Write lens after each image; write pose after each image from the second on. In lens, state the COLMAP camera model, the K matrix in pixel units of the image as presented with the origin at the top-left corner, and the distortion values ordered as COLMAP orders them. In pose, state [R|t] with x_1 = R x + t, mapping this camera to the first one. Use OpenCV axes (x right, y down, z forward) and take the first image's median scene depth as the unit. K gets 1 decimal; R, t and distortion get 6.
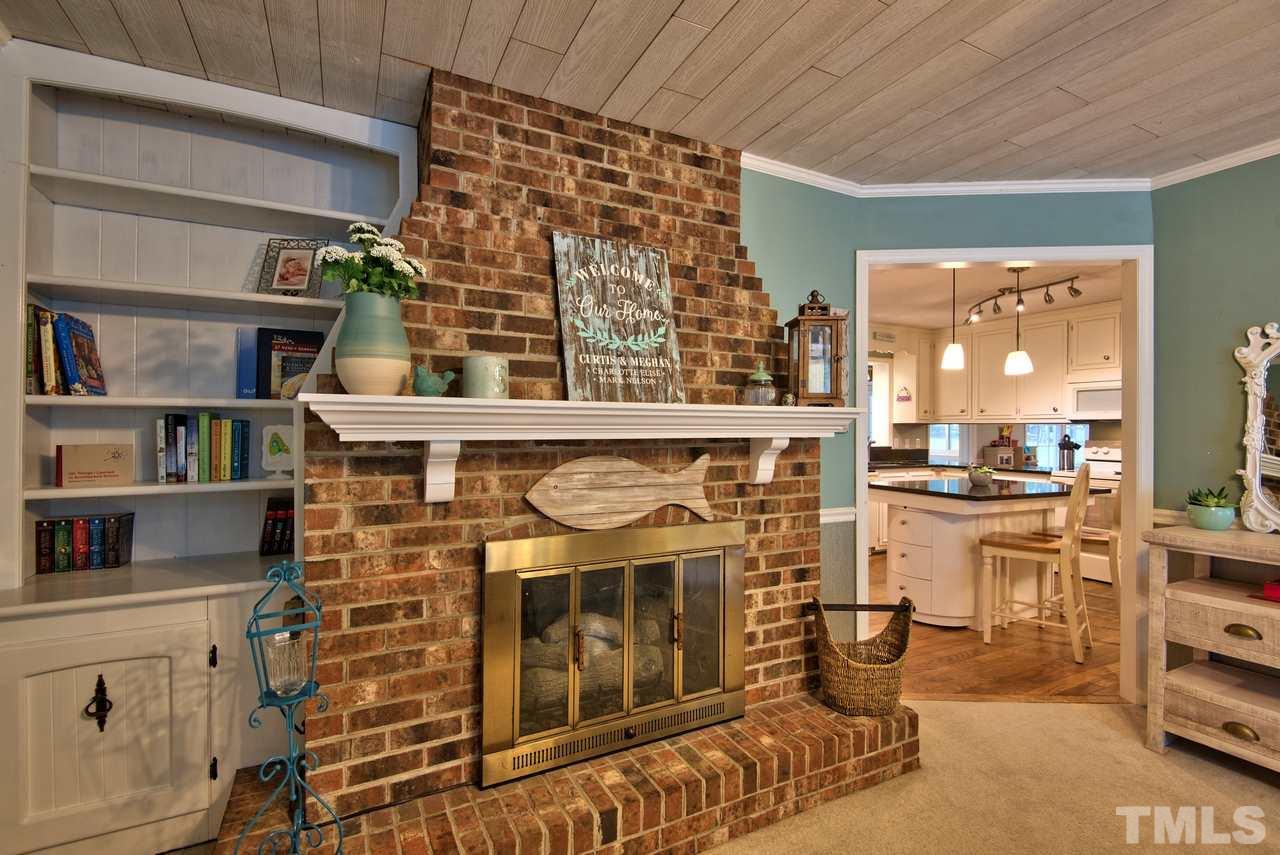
lens RADIAL K [[568.5, 0, 635.1], [0, 568.5, 429.1], [0, 0, 1]] dist [0.014698, -0.000408]
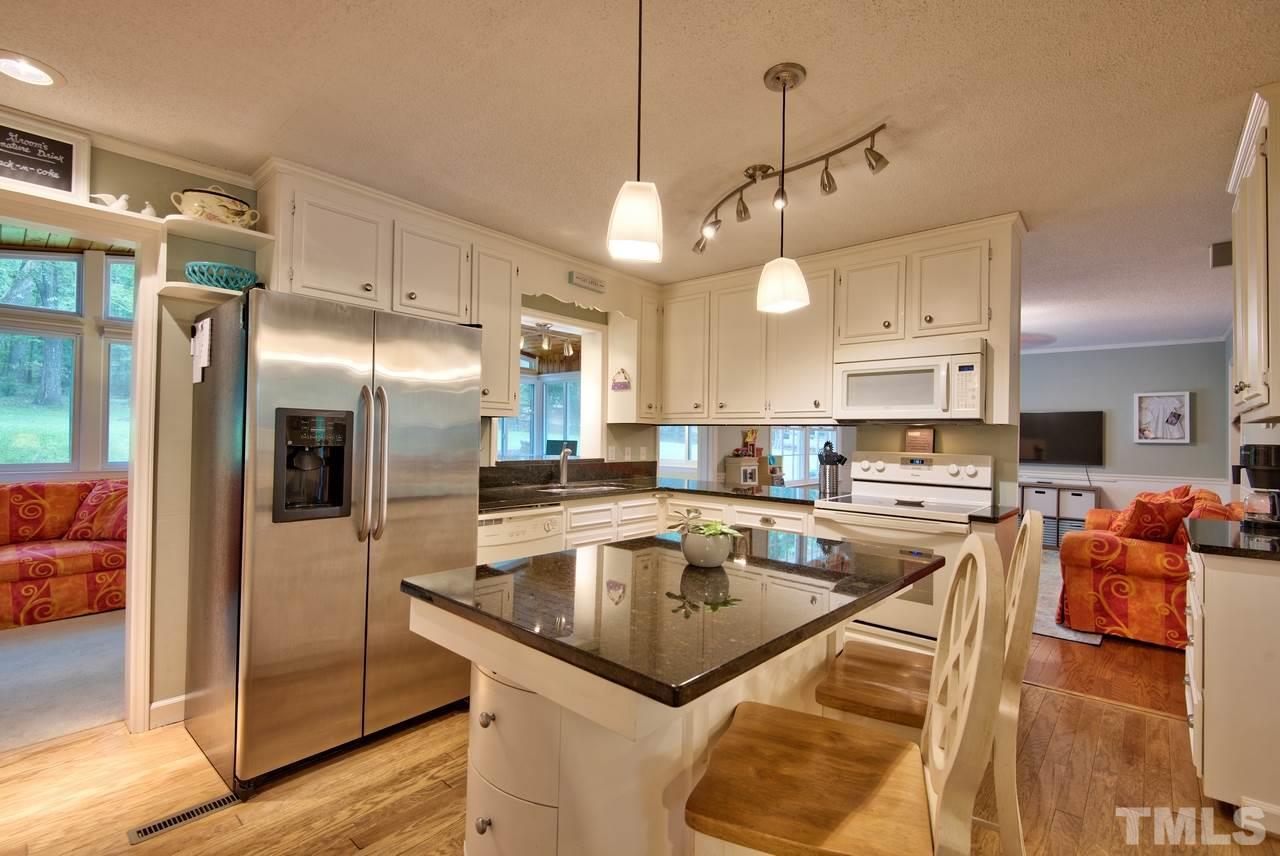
lens RADIAL K [[568.5, 0, 635.1], [0, 568.5, 429.6], [0, 0, 1]] dist [0.014698, -0.000408]
pose [[0.928021, 0.012683, 0.372311, 0.240669], [-0.011331, 0.999919, -0.005818, 0.000818], [-0.372355, 0.001181, 0.928090, 0.380707]]
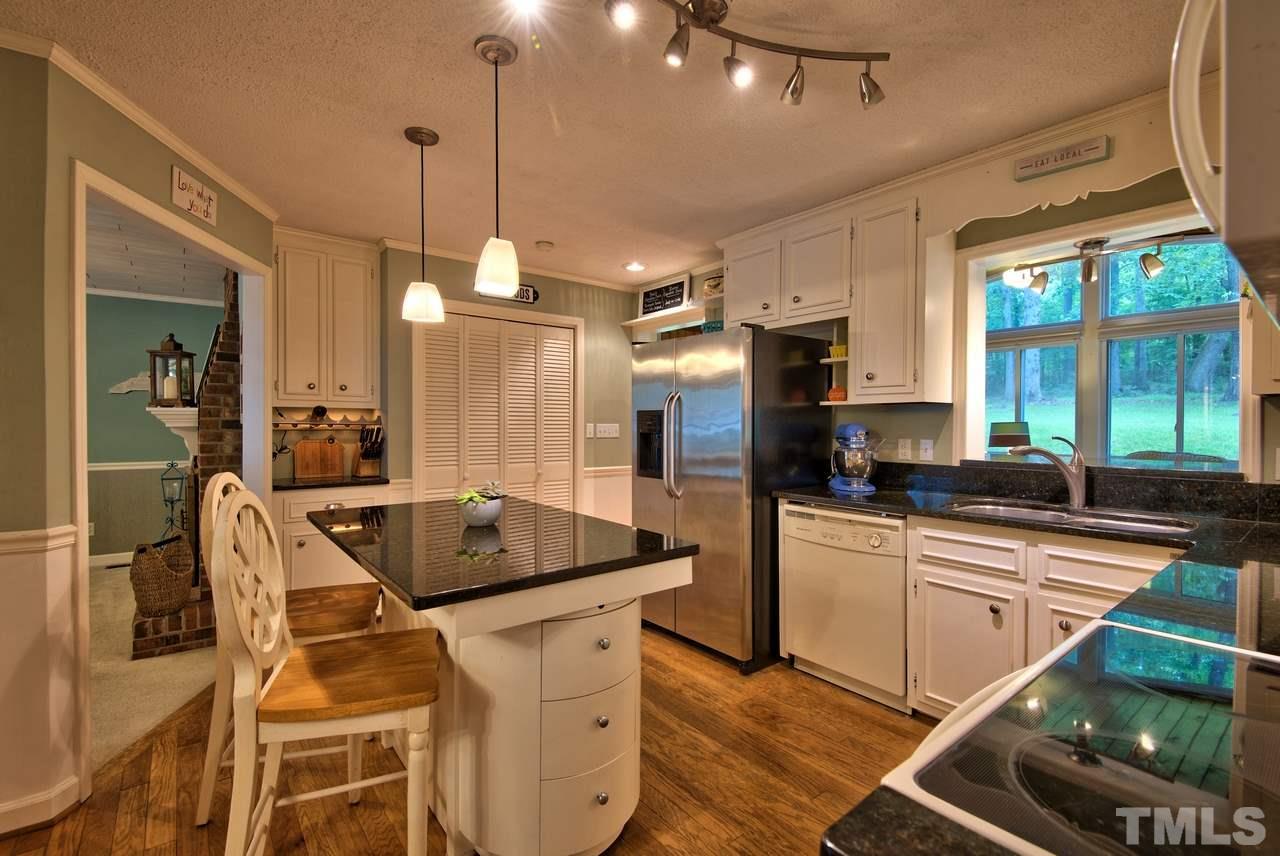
lens RADIAL K [[568.5, 0, 635.1], [0, 568.5, 429.6], [0, 0, 1]] dist [0.014698, -0.000408]
pose [[0.206957, 0.008100, -0.978317, 0.698085], [-0.000604, 0.999967, 0.008152, 0.003967], [0.978350, -0.001096, 0.206955, 0.625256]]
